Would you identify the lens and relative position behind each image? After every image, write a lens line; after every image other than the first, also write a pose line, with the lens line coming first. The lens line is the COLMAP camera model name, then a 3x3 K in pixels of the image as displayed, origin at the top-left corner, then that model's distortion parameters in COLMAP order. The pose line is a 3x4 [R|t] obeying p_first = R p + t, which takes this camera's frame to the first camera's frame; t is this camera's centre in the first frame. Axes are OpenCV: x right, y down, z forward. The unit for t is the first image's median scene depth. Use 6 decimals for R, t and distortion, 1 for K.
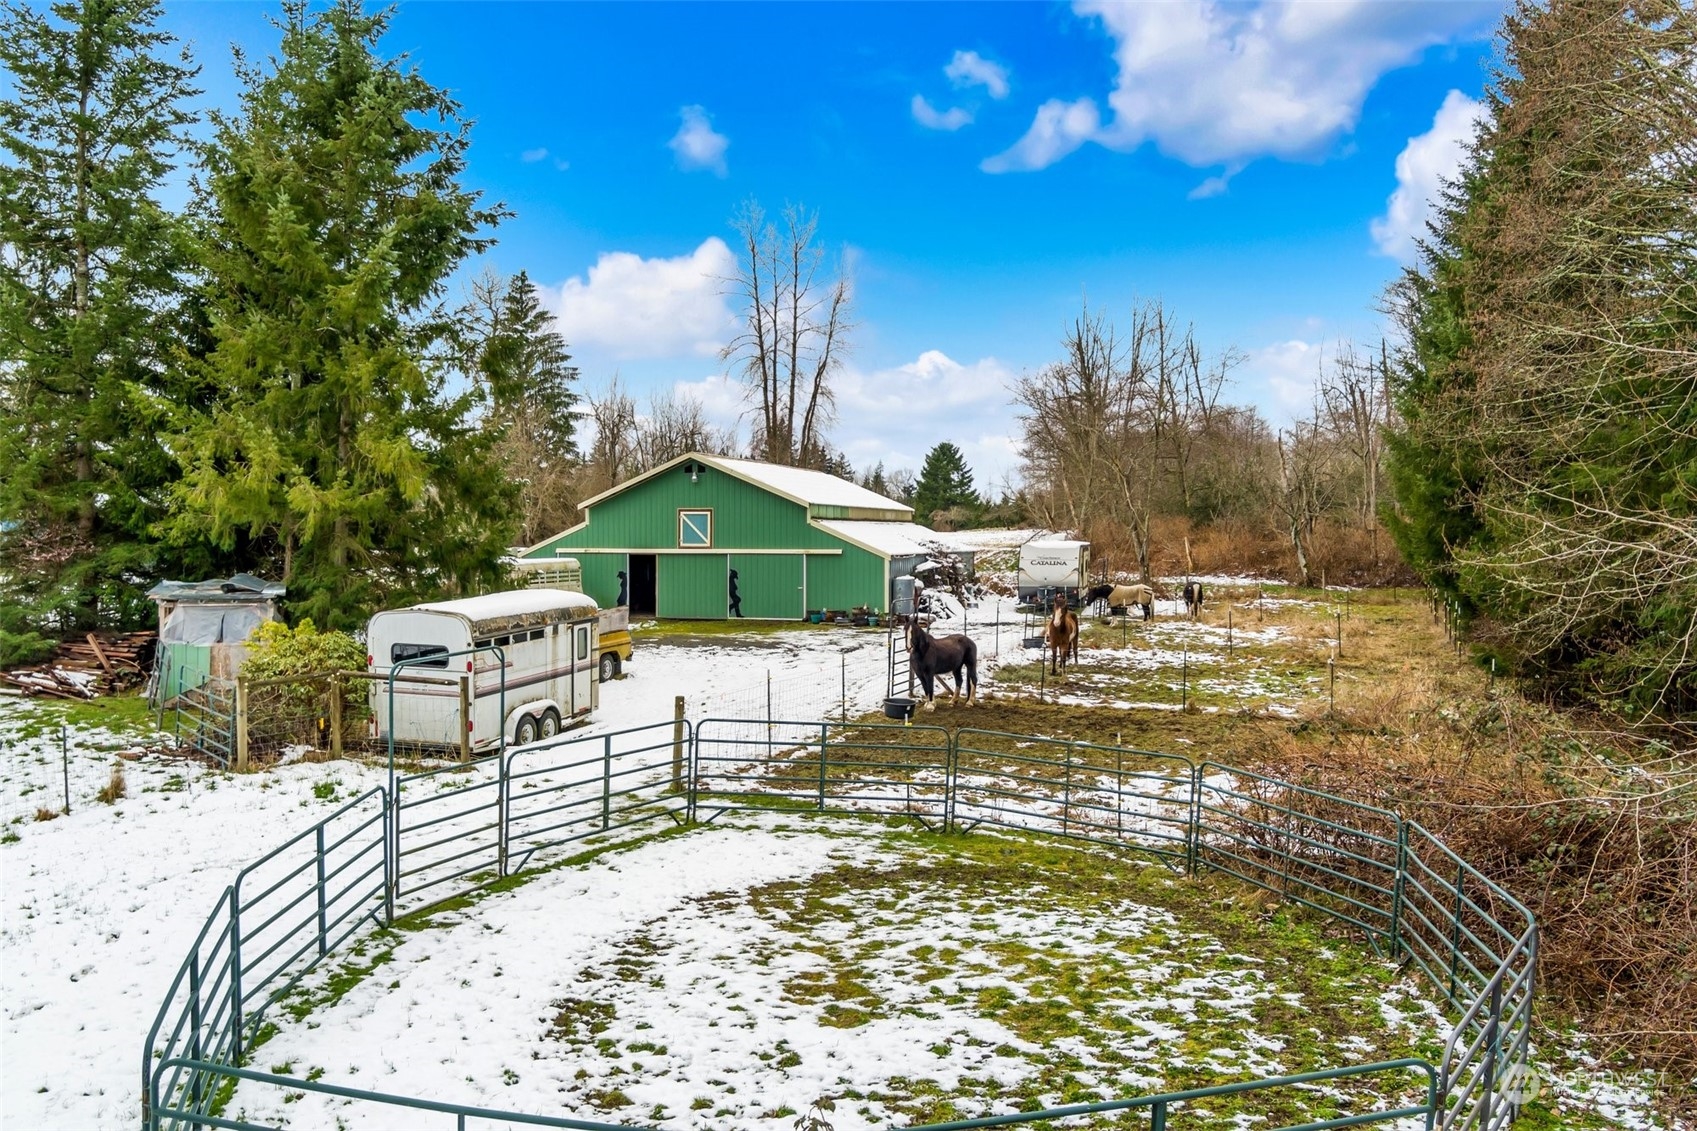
lens RADIAL K [[758.4, 0, 848.5], [0, 758.4, 565.5], [0, 0, 1]] dist [0.000917, 0.000028]
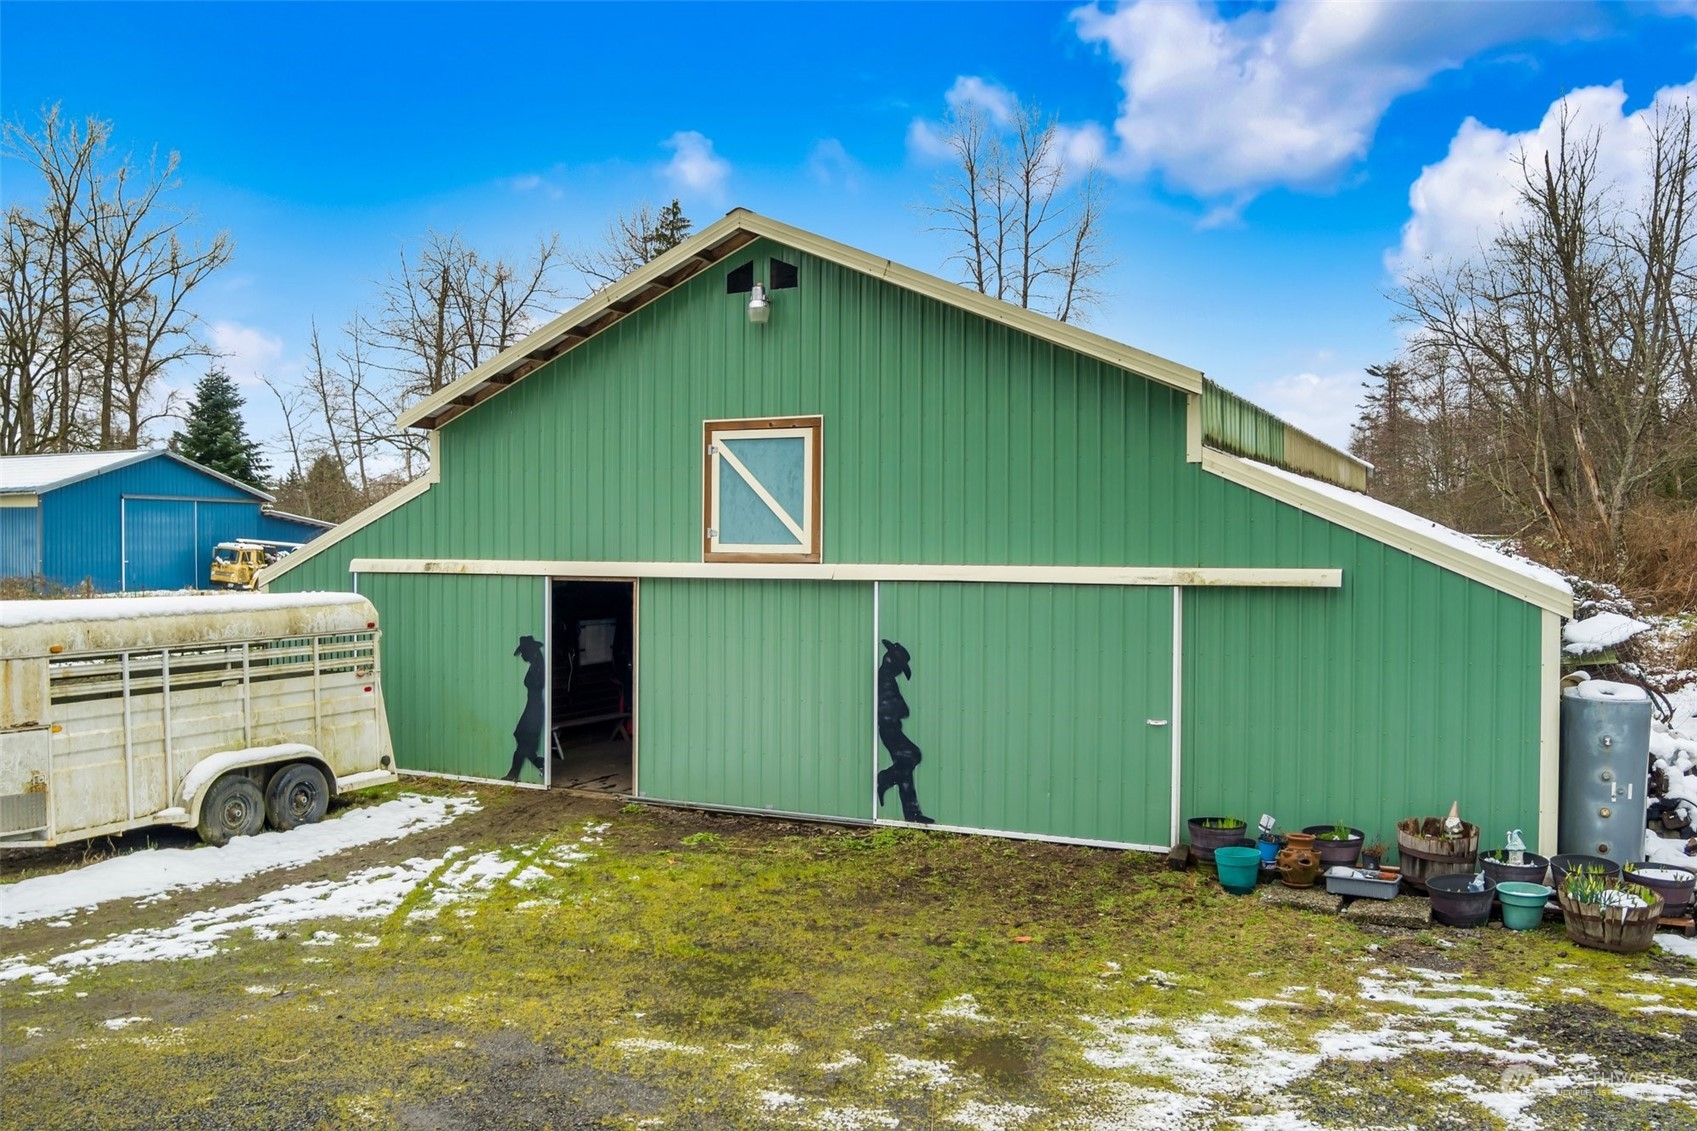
lens RADIAL K [[758.4, 0, 848.5], [0, 758.4, 565.5], [0, 0, 1]] dist [0.000917, 0.000028]
pose [[0.960377, 0.006057, -0.278638, -0.093138], [-0.009319, 0.999903, -0.010383, -0.018179], [0.278548, 0.012569, 0.960340, 0.739100]]
